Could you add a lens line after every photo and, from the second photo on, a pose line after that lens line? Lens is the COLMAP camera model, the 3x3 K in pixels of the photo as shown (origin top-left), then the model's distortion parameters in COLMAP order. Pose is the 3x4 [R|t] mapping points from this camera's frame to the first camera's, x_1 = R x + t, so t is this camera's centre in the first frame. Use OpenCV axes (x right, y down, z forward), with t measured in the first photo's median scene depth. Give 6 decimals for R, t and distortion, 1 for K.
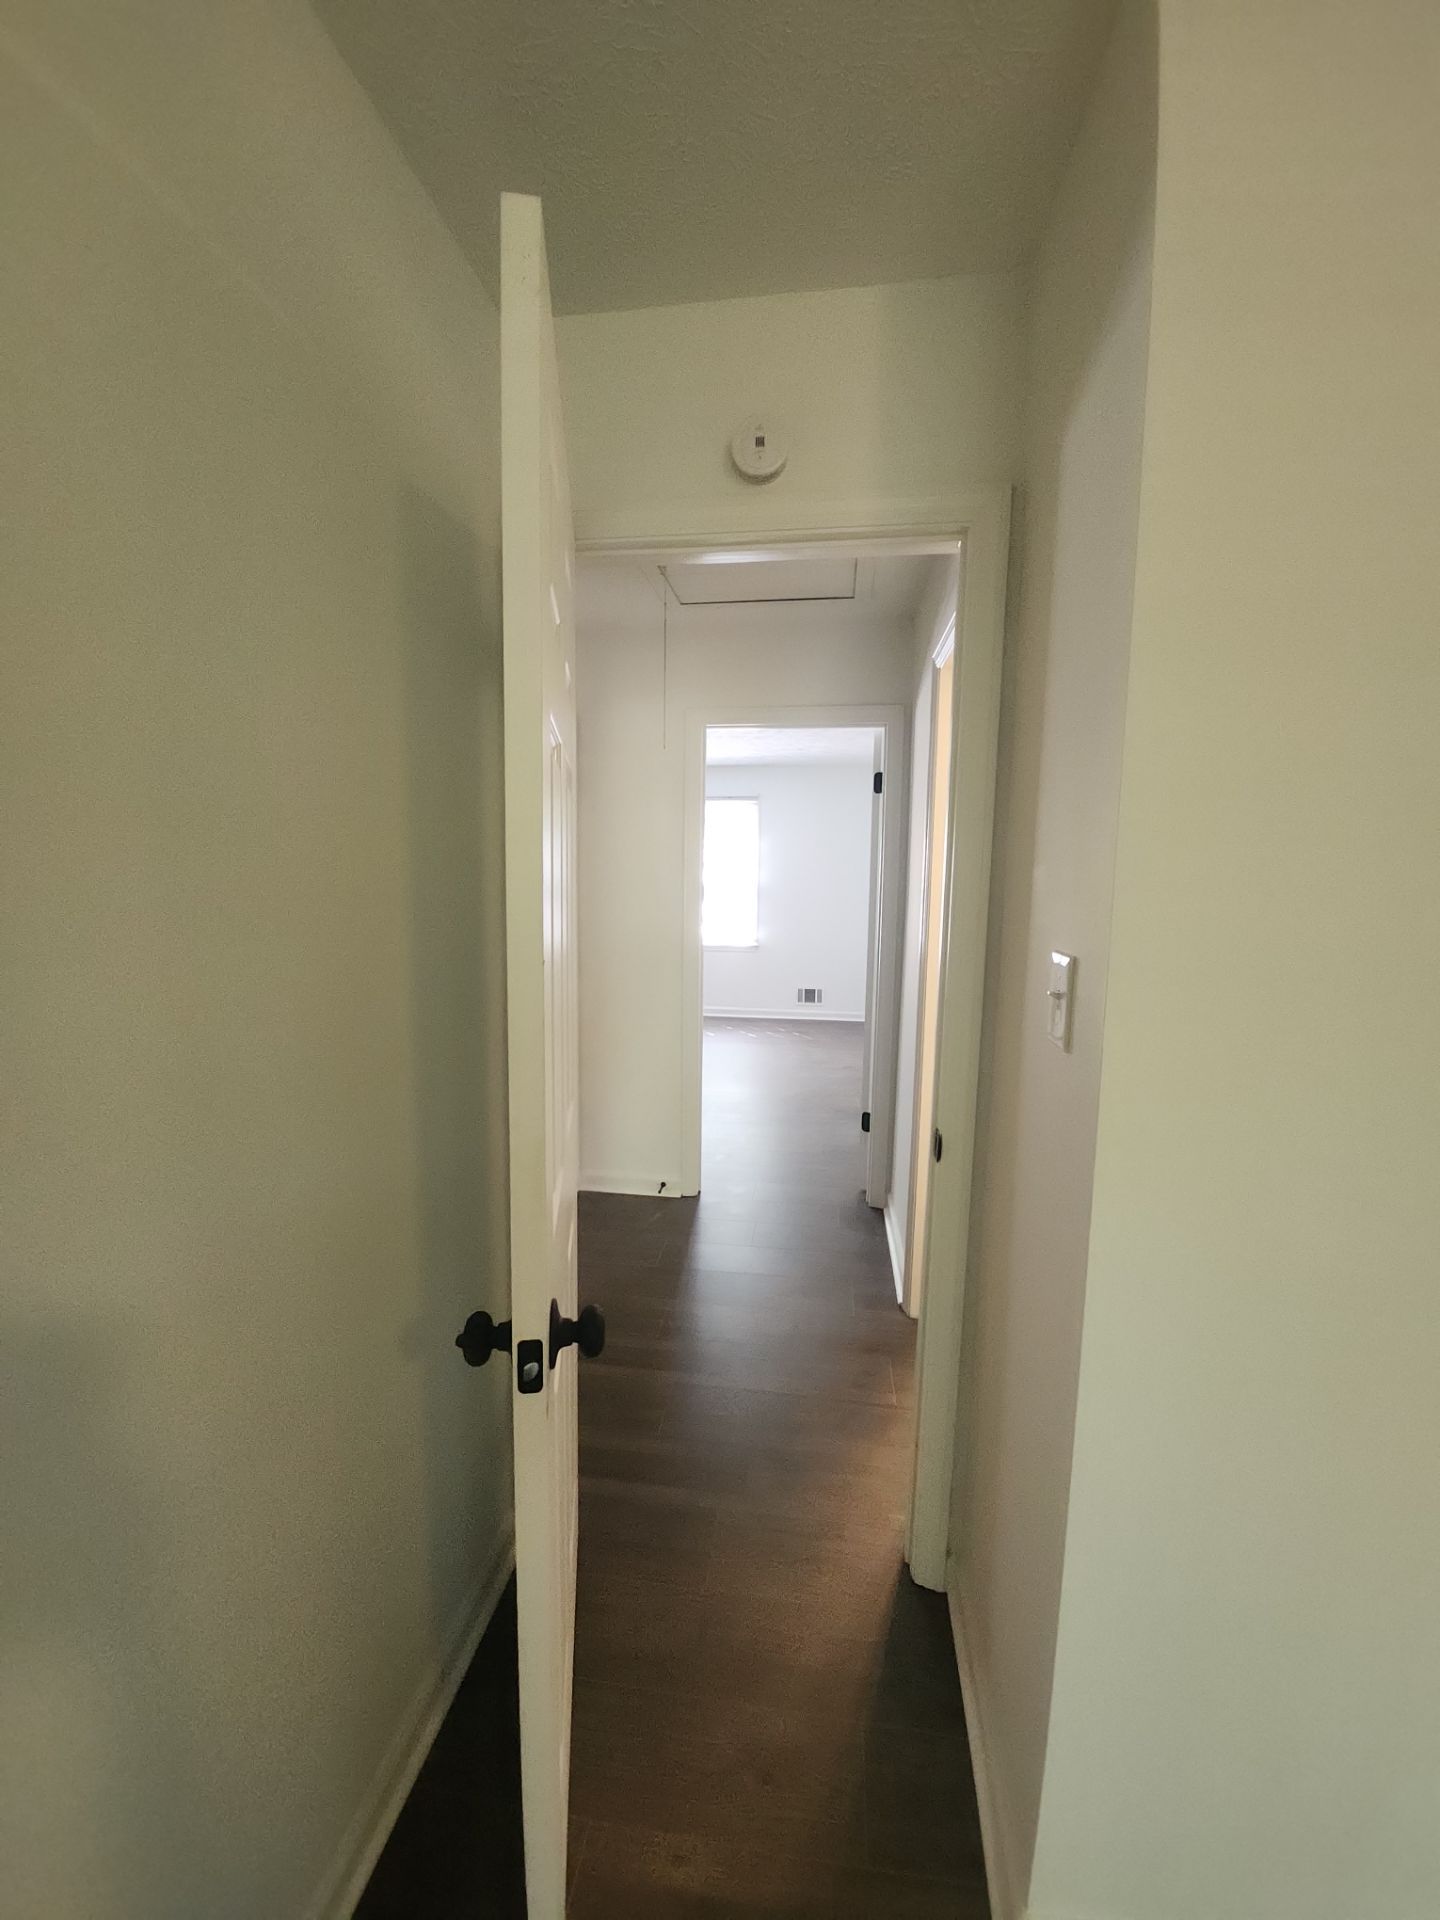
lens RADIAL K [[750.9, 0, 719.9], [0, 750.9, 959.8], [0, 0, 1]] dist [-0.003833, -0.008681]
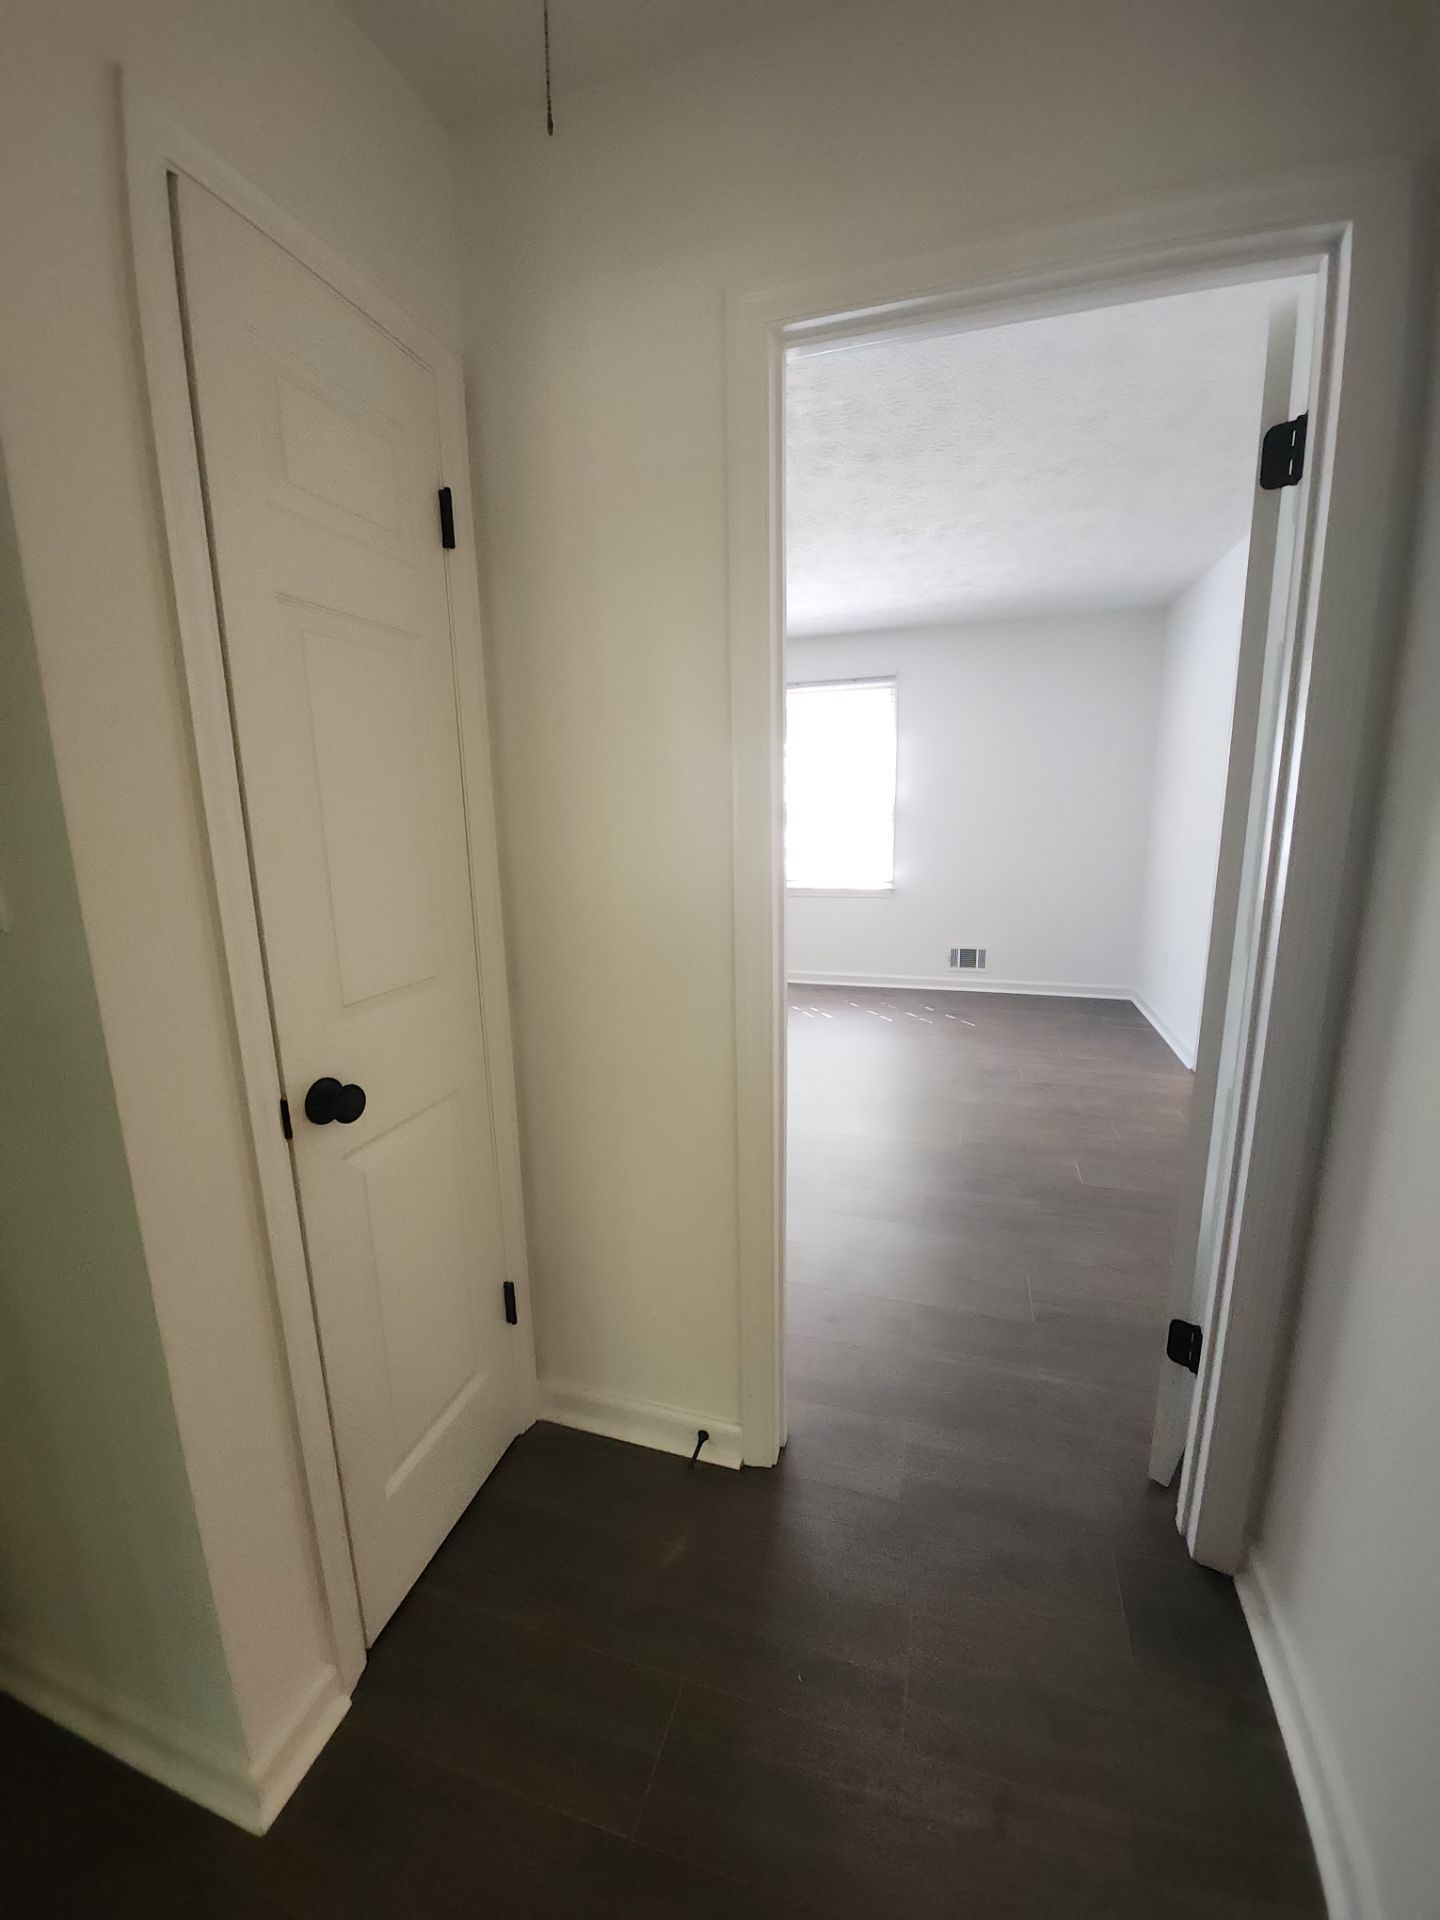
lens RADIAL K [[750.9, 0, 721.8], [0, 750.9, 954.5], [0, 0, 1]] dist [-0.003833, -0.008681]
pose [[0.986811, 0.001434, -0.161872, 0.004721], [0.011632, 0.996748, 0.079741, -0.016379], [0.161460, -0.080572, 0.983585, 0.277329]]
